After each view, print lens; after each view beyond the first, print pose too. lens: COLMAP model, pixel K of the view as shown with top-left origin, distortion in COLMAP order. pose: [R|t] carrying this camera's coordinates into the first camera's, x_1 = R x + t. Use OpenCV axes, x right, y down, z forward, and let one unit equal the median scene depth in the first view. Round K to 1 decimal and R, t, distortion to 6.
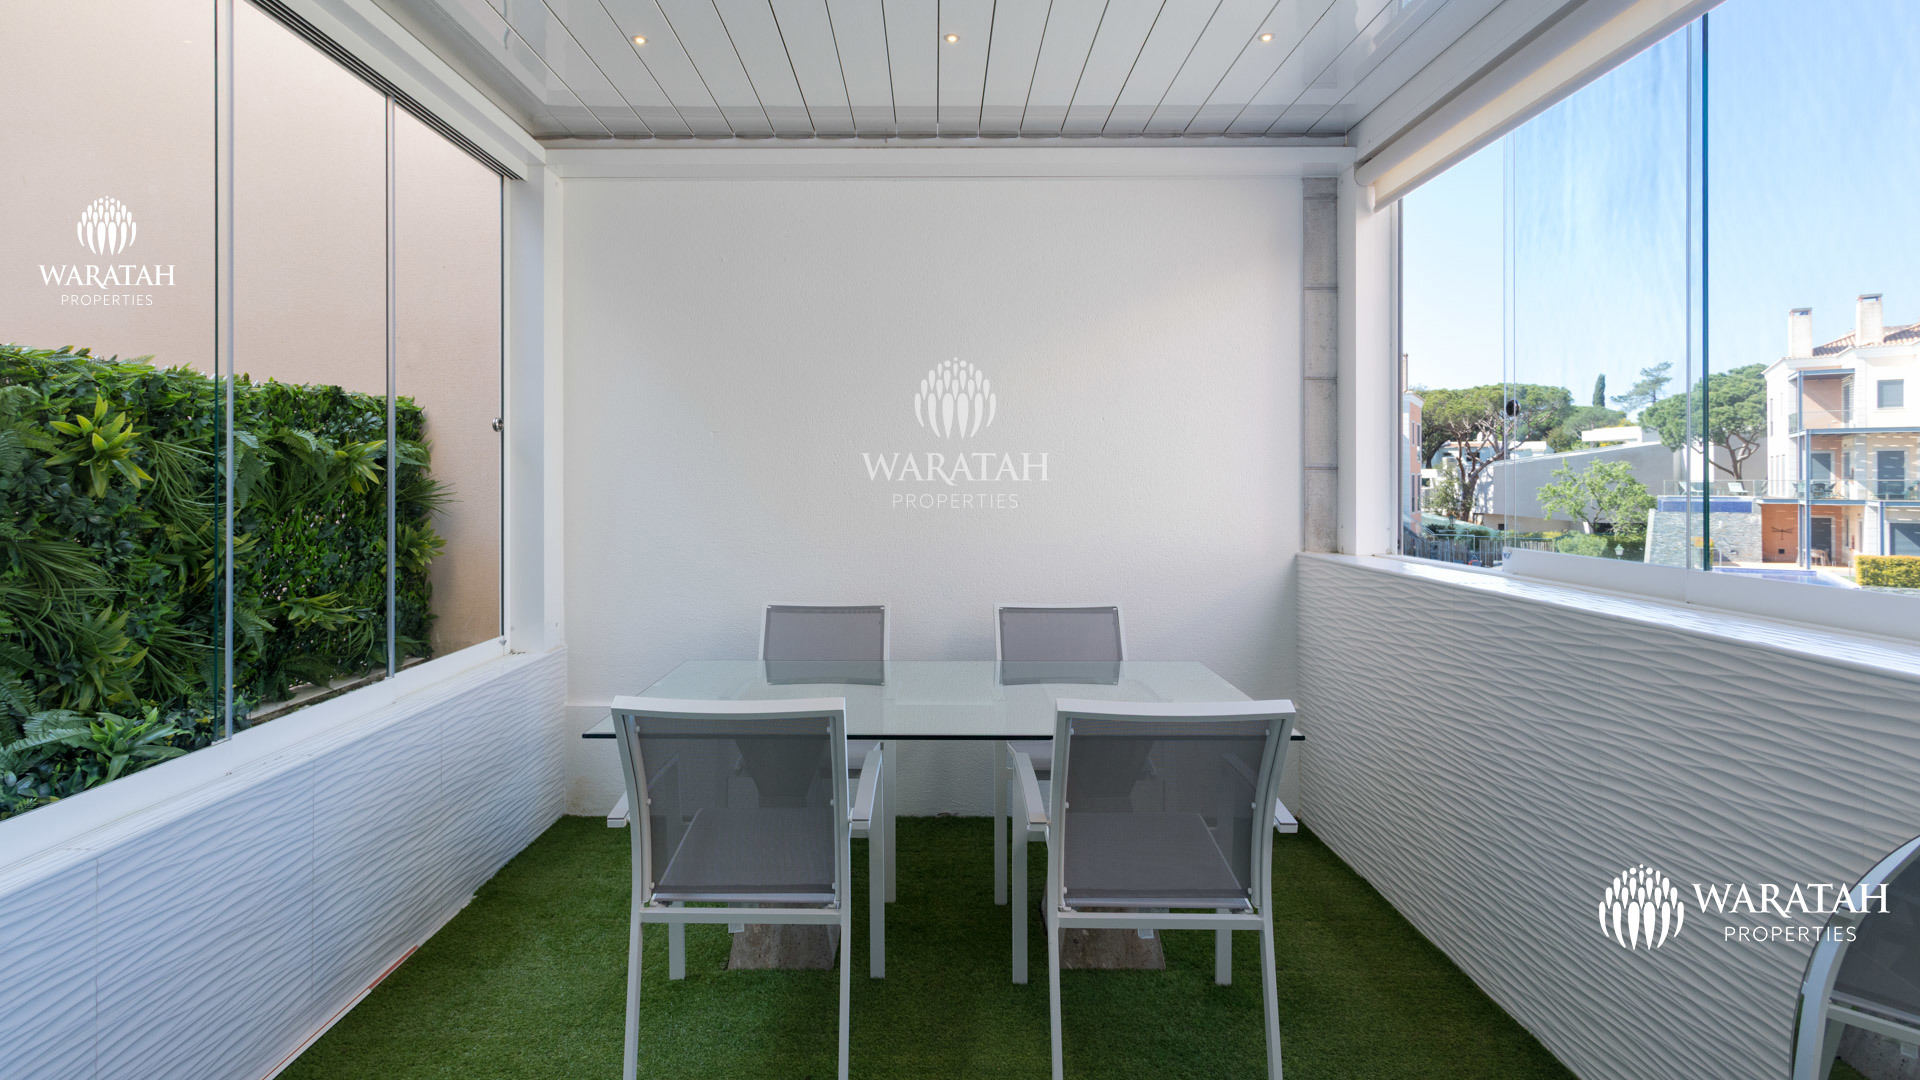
lens RADIAL K [[928.1, 0, 952.8], [0, 928.1, 531.4], [0, 0, 1]] dist [-0.002830, 0.004361]
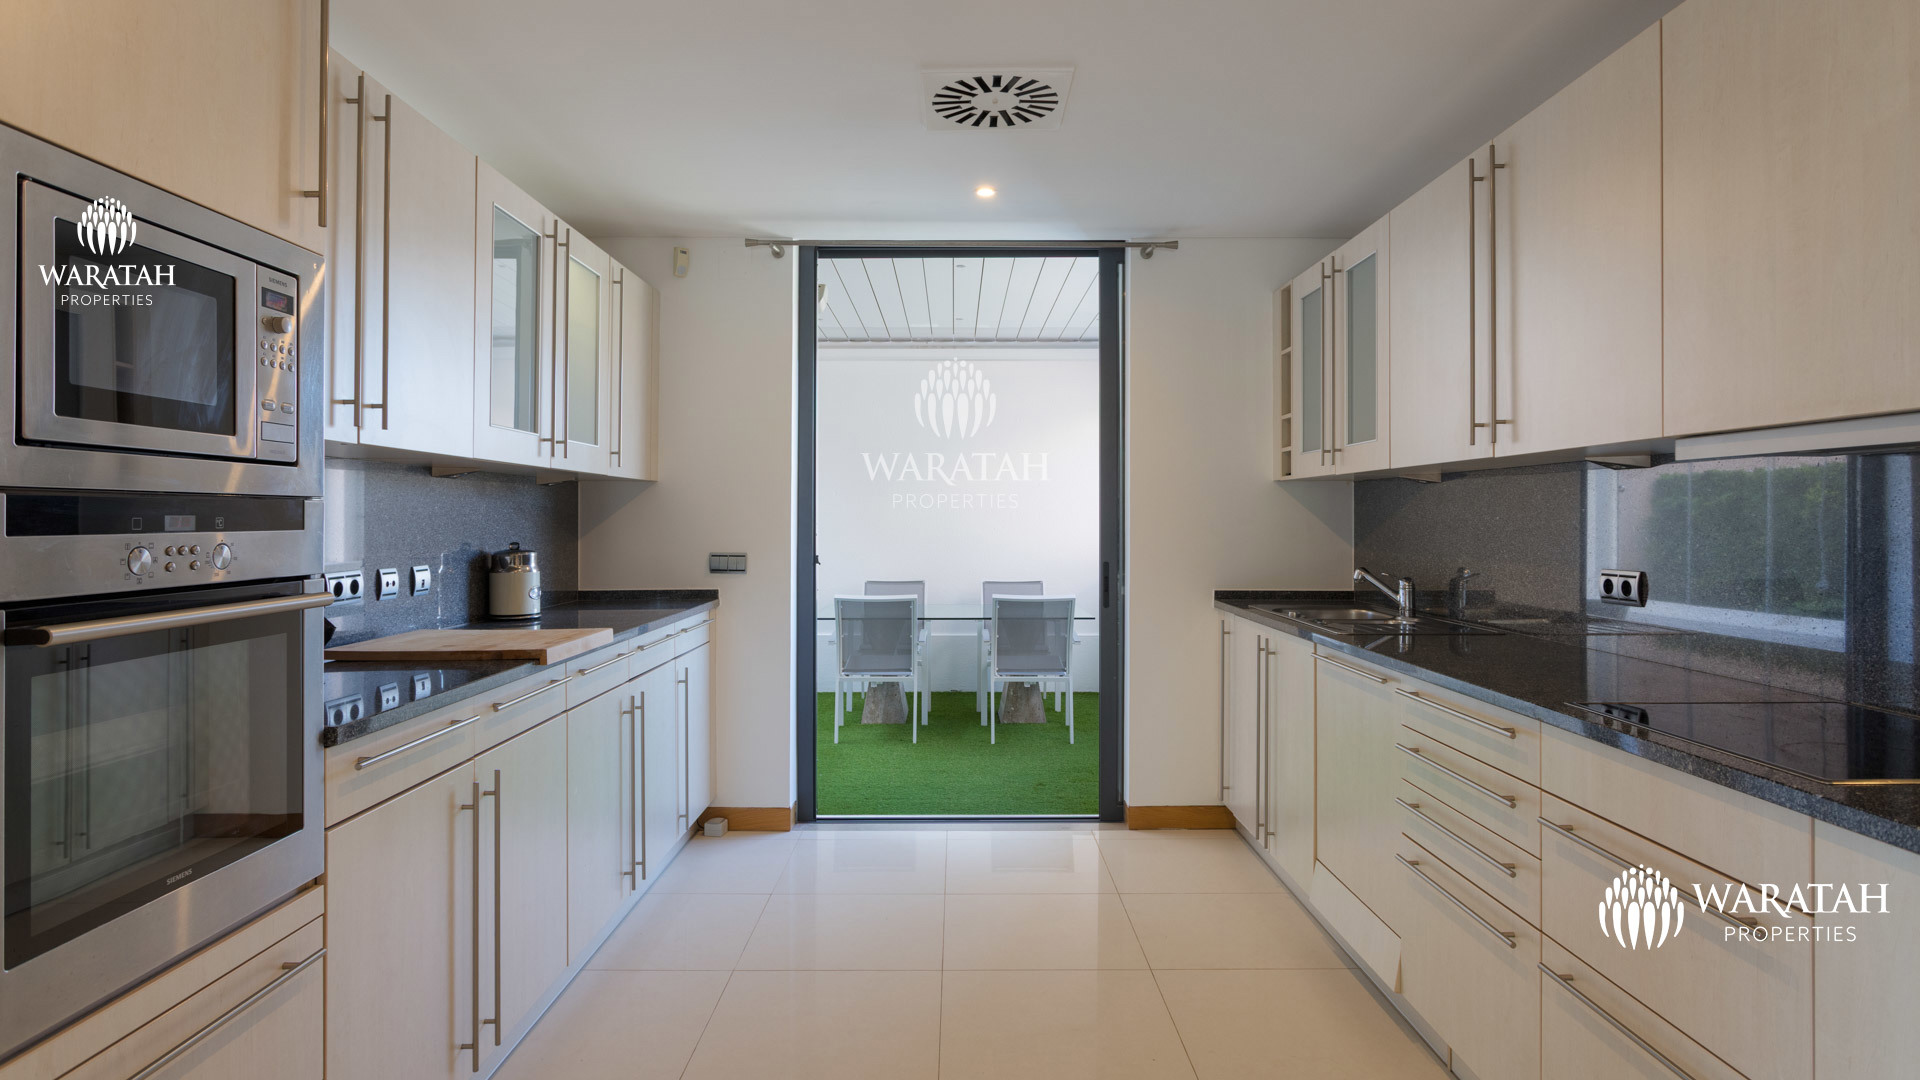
lens RADIAL K [[1078.4, 0, 959.1], [0, 1078.4, 531.0], [0, 0, 1]] dist [0.004459, -0.005042]
pose [[0.999895, 0.007246, -0.012555, 0.027900], [-0.007209, 0.999969, 0.003015, -0.031914], [0.012577, -0.002924, 0.999917, -1.288850]]
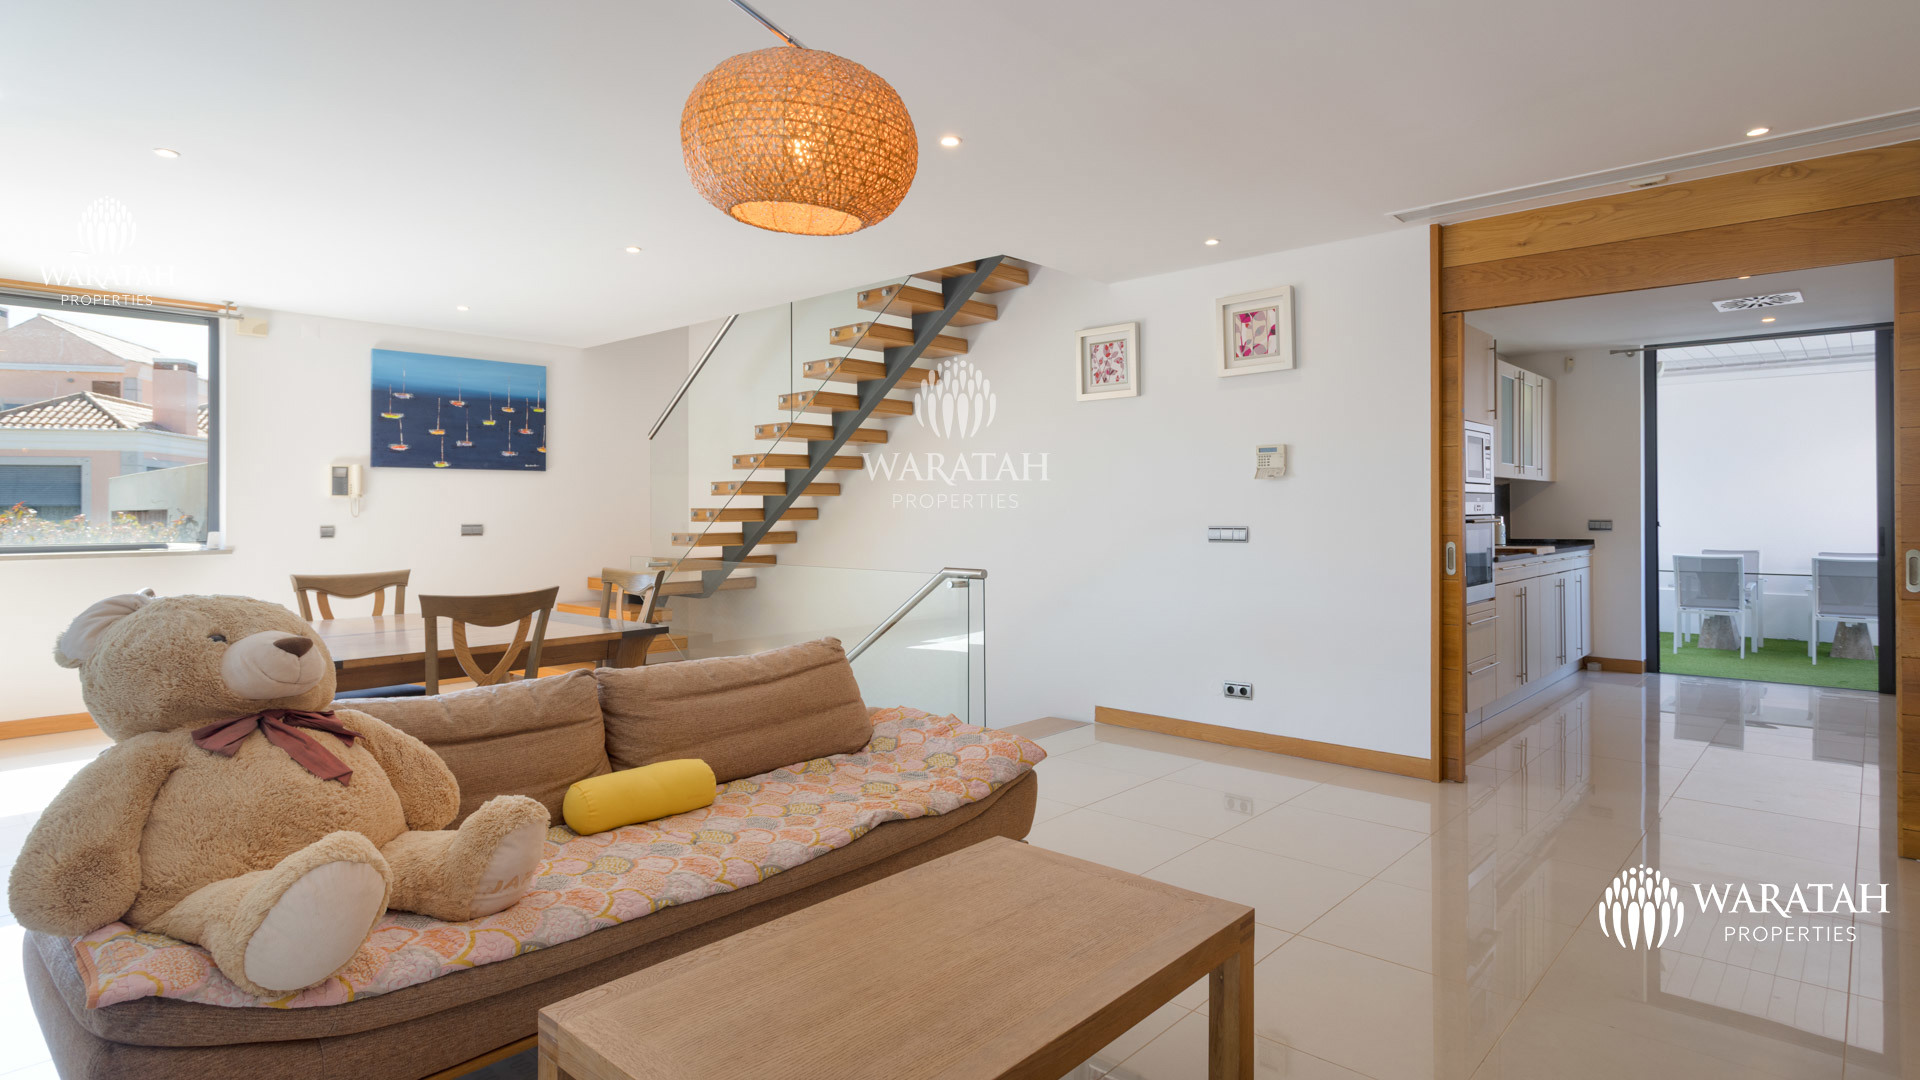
lens RADIAL K [[1078.4, 0, 935.1], [0, 1078.4, 512.0], [0, 0, 1]] dist [0.004459, -0.005042]
pose [[0.740906, -0.002436, -0.671604, 0.236108], [-0.001595, 0.999984, -0.005386, -0.003005], [0.671607, 0.005061, 0.740890, -2.675084]]
